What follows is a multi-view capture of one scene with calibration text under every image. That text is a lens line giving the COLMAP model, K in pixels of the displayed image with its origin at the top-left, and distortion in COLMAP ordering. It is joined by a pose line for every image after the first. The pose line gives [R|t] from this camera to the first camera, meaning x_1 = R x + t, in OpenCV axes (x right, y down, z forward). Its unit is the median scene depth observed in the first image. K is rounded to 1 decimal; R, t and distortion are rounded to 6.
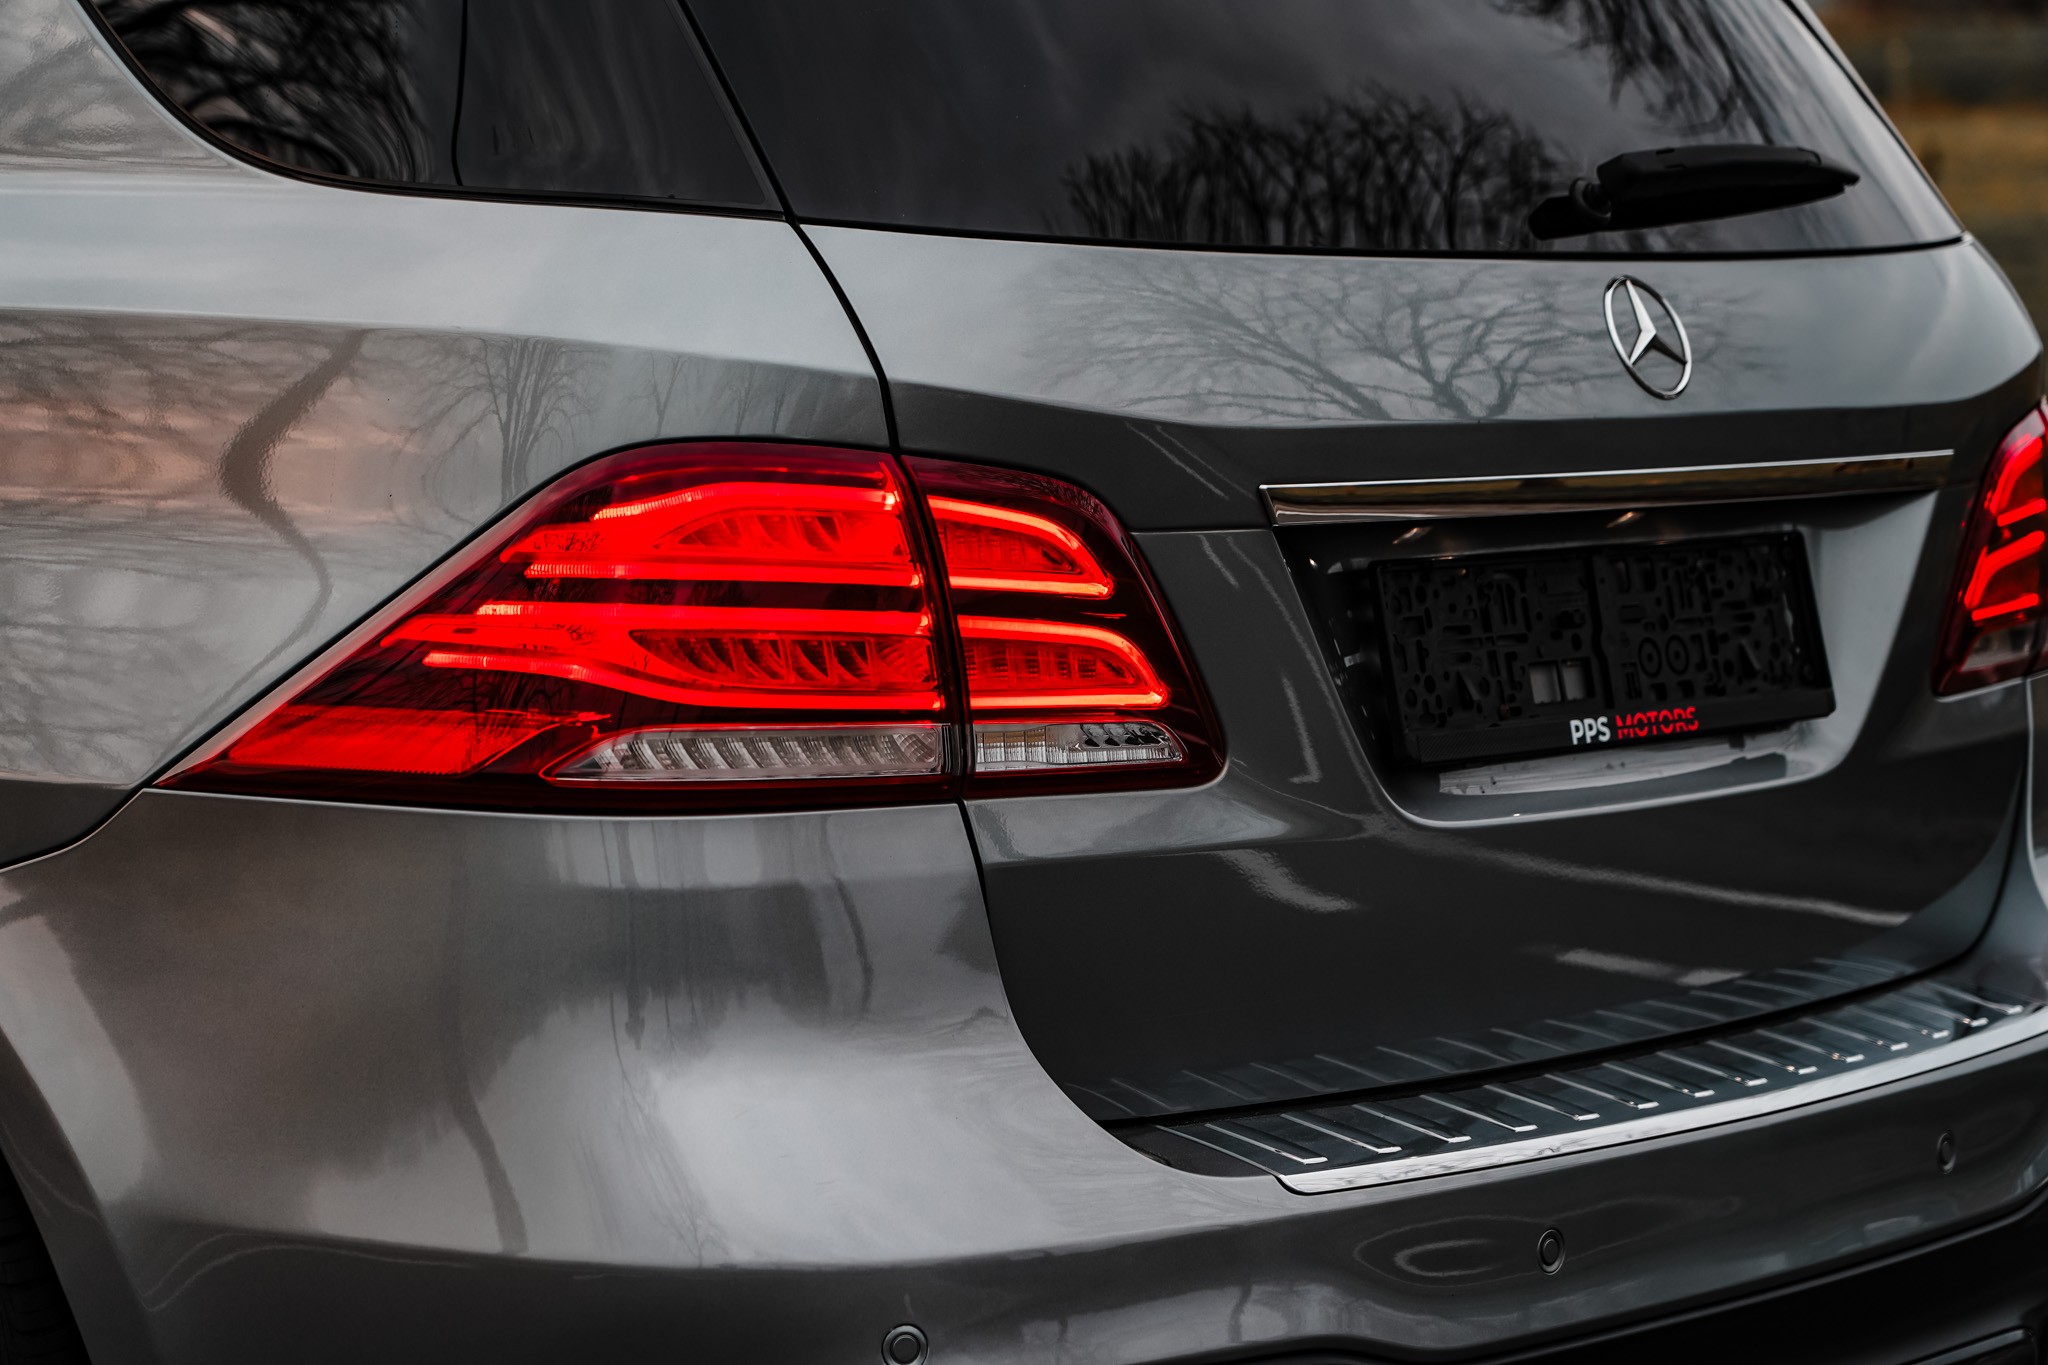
lens RADIAL K [[5552.3, 0, 1015.6], [0, 5552.3, 685.6], [0, 0, 1]] dist [0.091370, 0.000000]
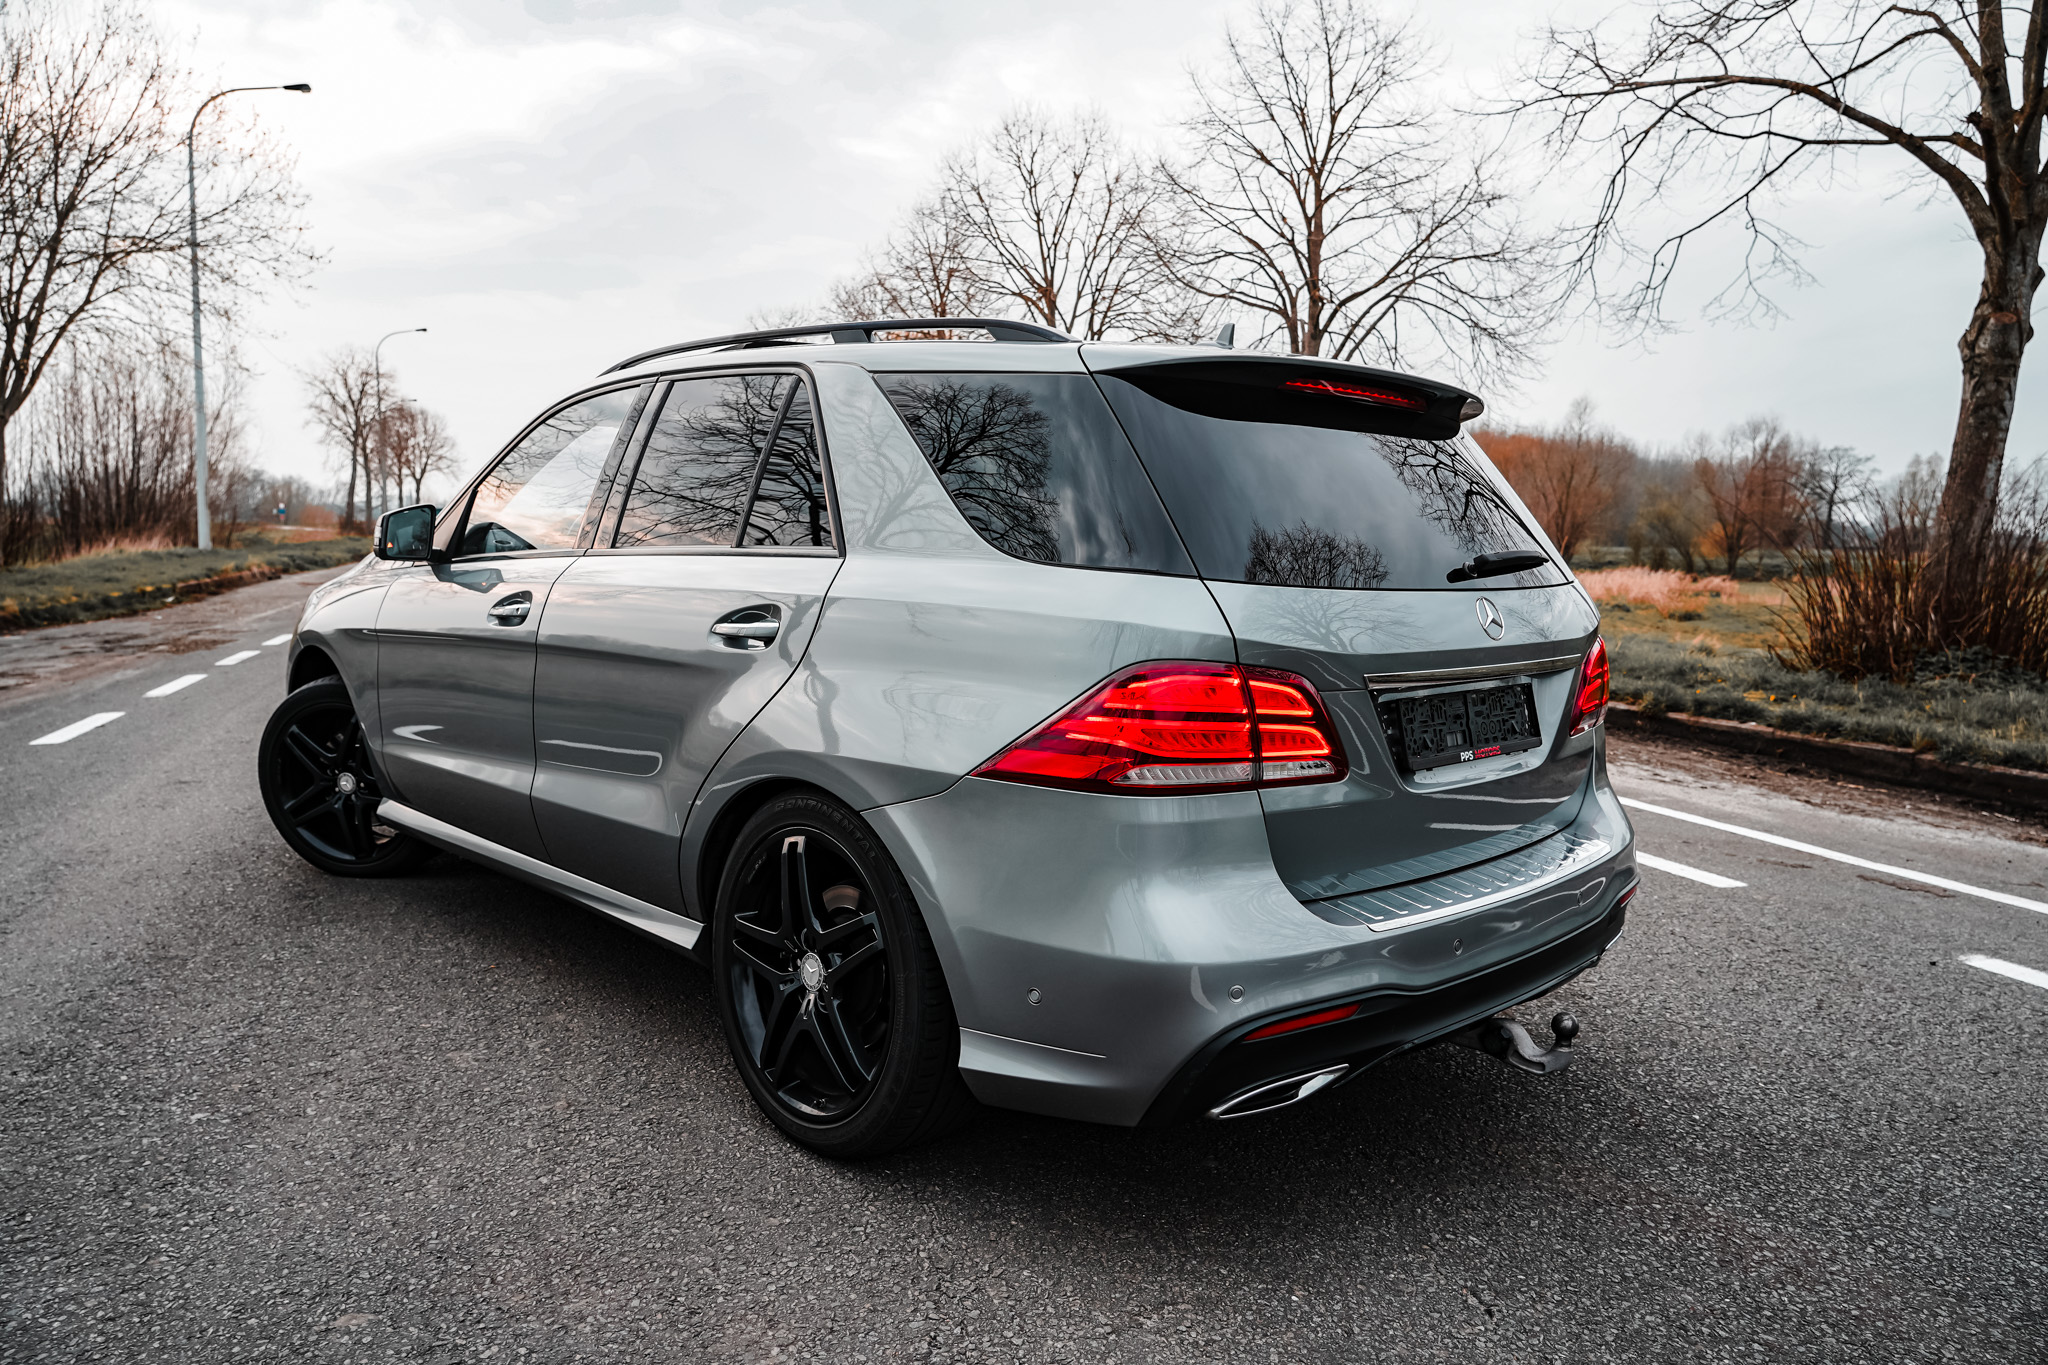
lens RADIAL K [[1427.1, 0, 1030.1], [0, 1427.1, 680.4], [0, 0, 1]] dist [0.004787, 0.002028]
pose [[0.993933, 0.023132, -0.107523, -0.042922], [-0.021596, 0.999648, 0.015420, -0.038464], [0.107842, -0.013004, 0.994083, 0.255744]]
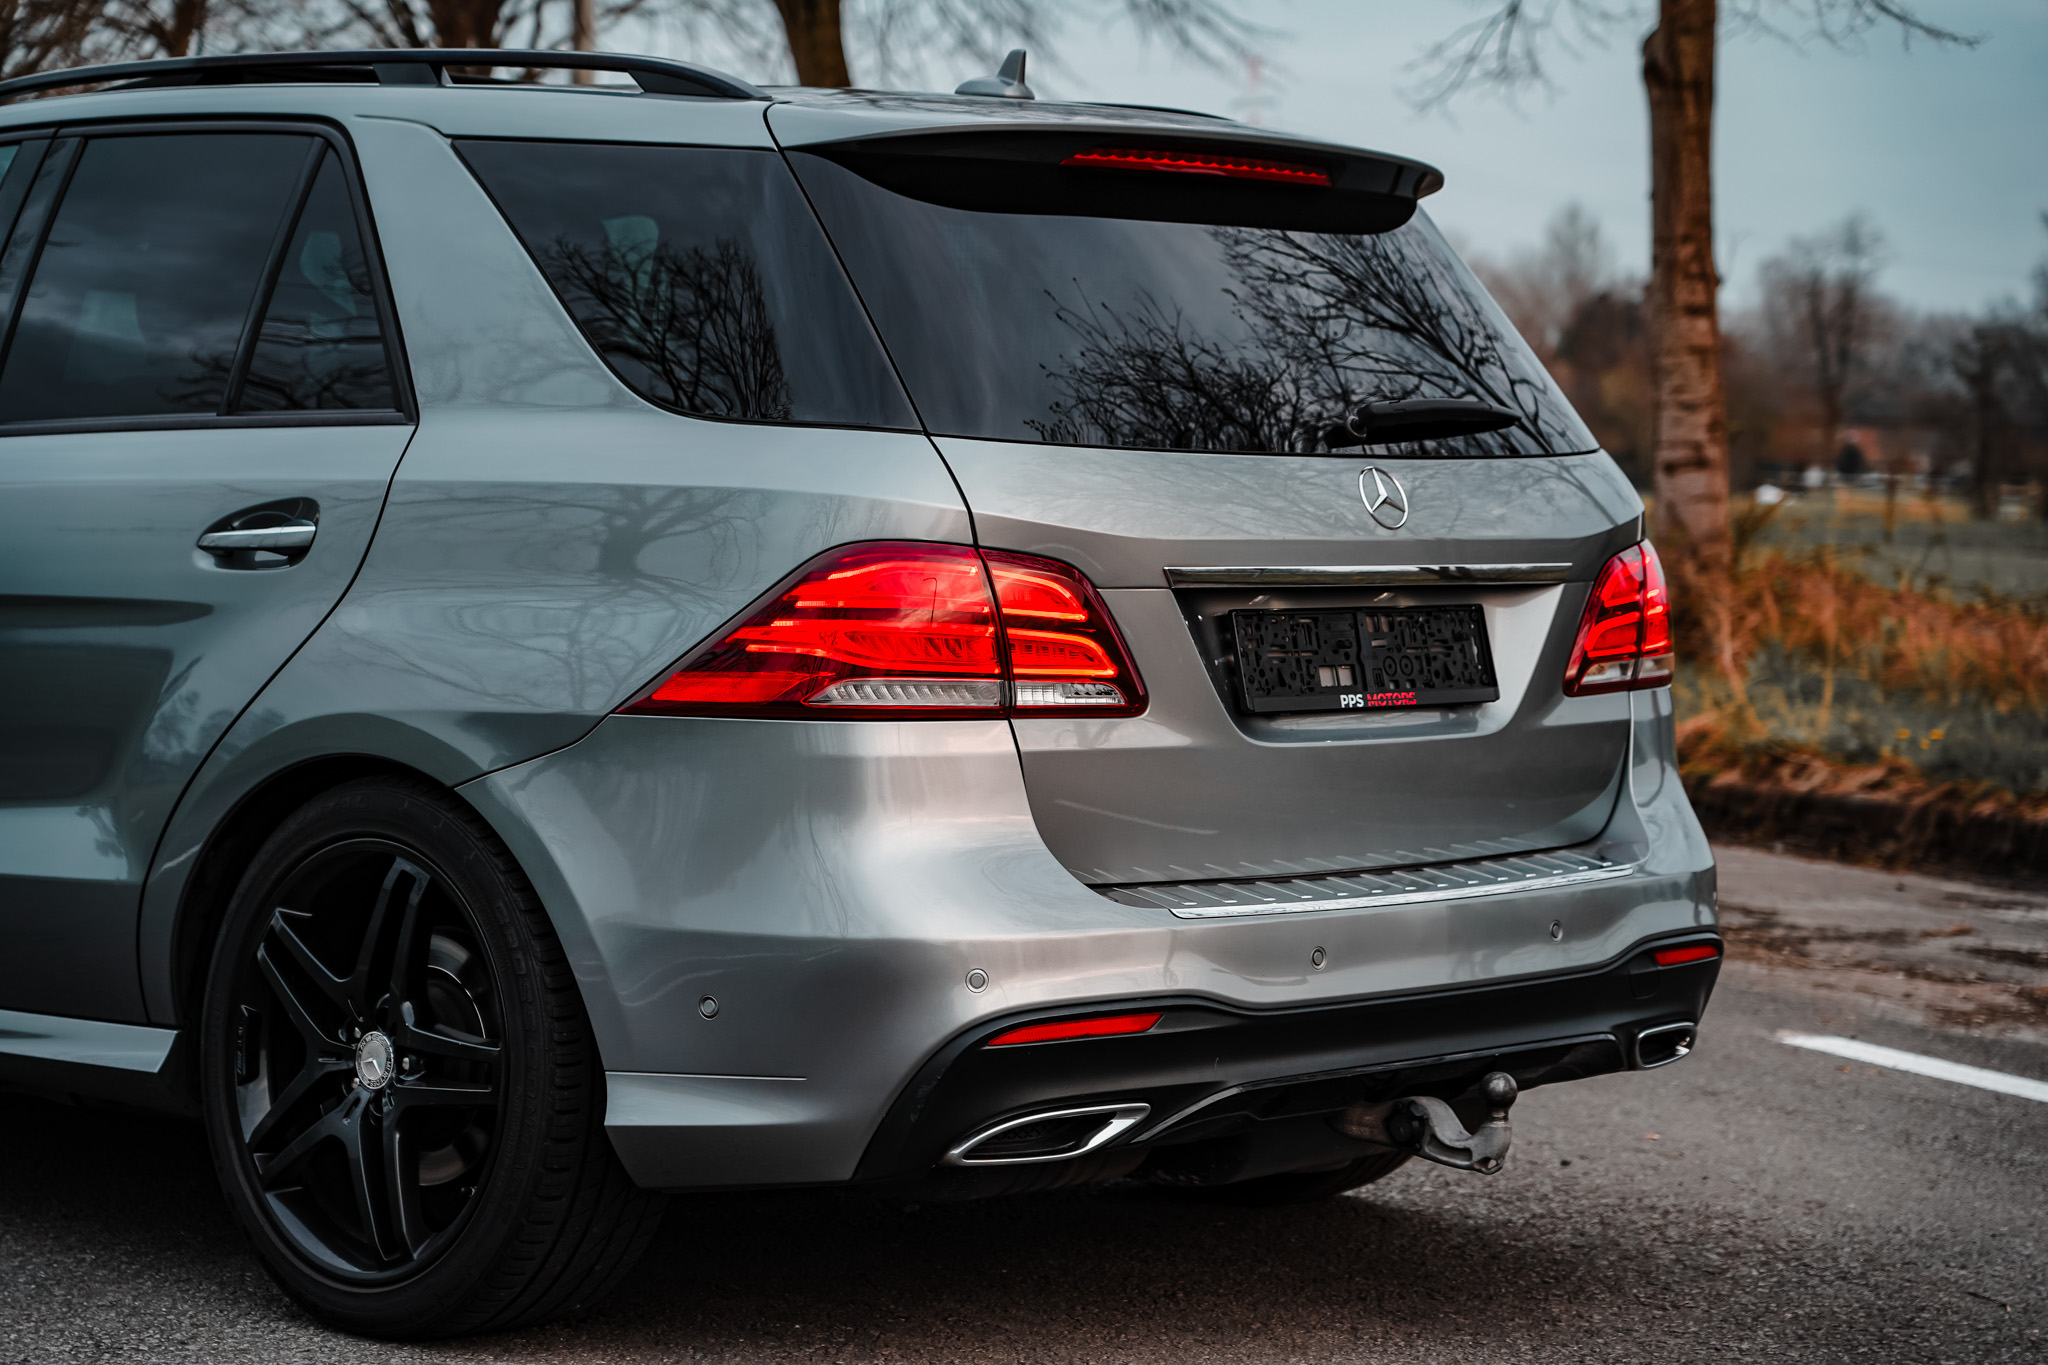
lens RADIAL K [[4444.0, 0, 1029.8], [0, 4444.0, 679.4], [0, 0, 1]] dist [0.027837, 0.000000]
pose [[0.998526, 0.001463, -0.054251, 0.077933], [-0.003513, 0.999282, -0.037727, 0.061248], [0.054157, 0.037862, 0.997814, -0.564446]]
